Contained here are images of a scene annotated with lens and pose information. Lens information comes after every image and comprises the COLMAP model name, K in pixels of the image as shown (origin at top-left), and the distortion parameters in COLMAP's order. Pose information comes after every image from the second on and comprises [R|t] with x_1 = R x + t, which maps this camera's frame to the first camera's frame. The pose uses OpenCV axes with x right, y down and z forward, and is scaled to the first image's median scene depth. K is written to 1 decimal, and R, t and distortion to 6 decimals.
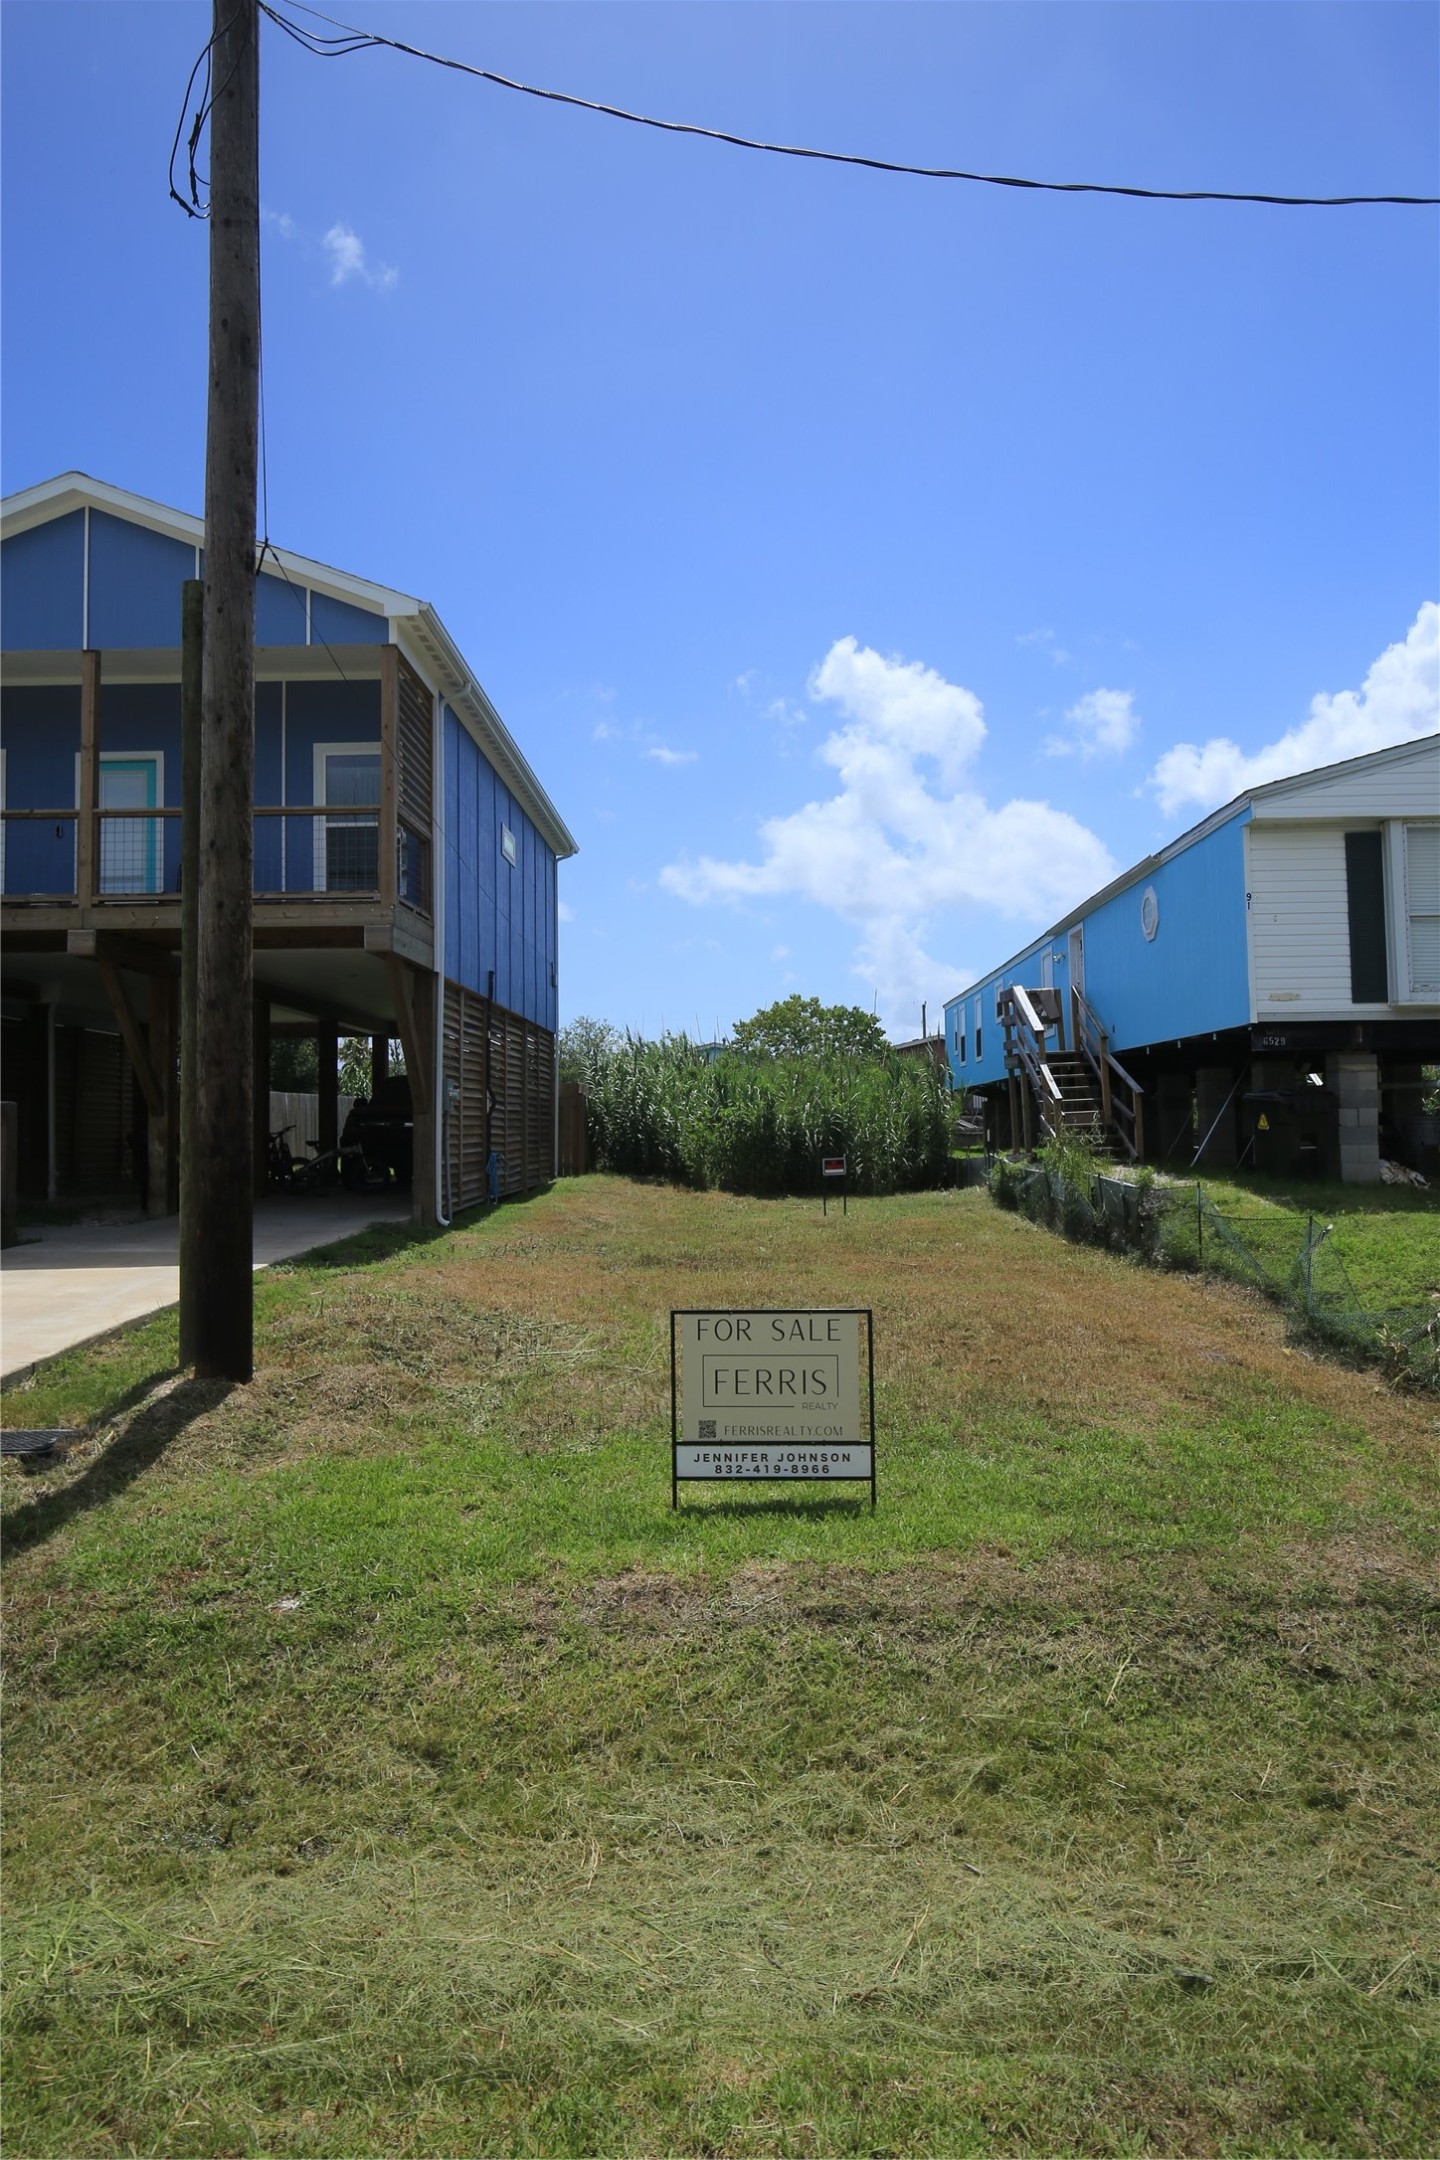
lens RADIAL K [[1327.8, 0, 720.0], [0, 1327.8, 1080.0], [0, 0, 1]] dist [-0.009910, 0.003077]
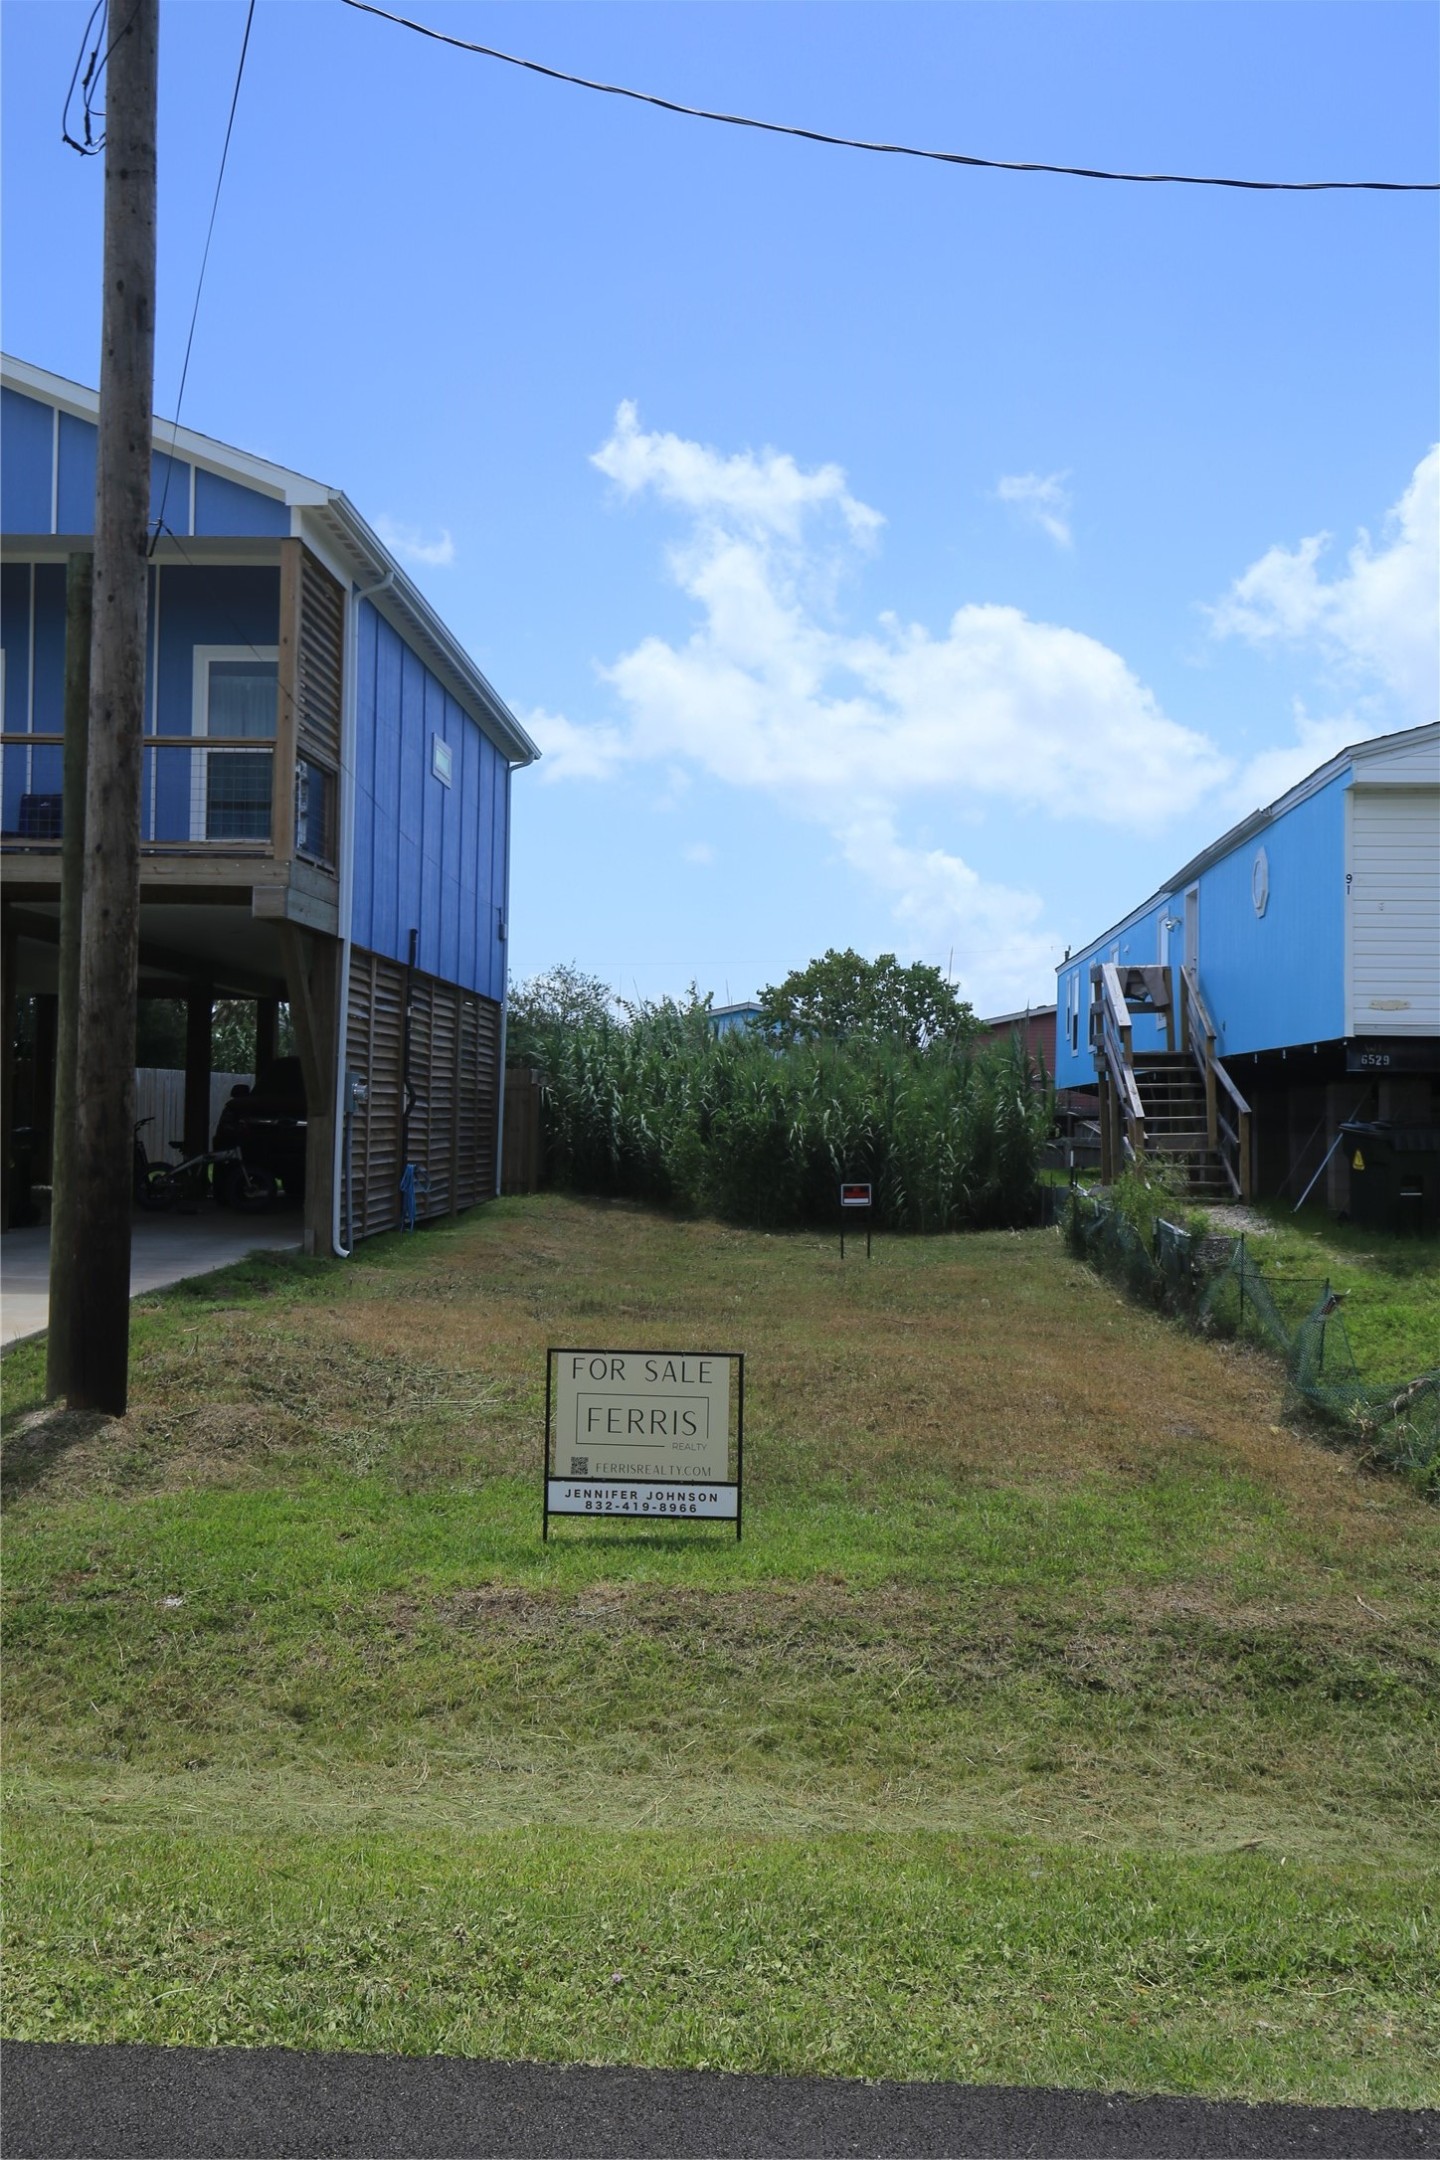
lens RADIAL K [[2053.7, 0, 718.6], [0, 2053.7, 1067.2], [0, 0, 1]] dist [0.009681, 0.076663]
pose [[0.999044, 0.028467, -0.033167, 0.112283], [-0.028062, 0.999527, 0.012595, -0.052218], [0.033510, -0.011653, 0.999370, -0.453827]]
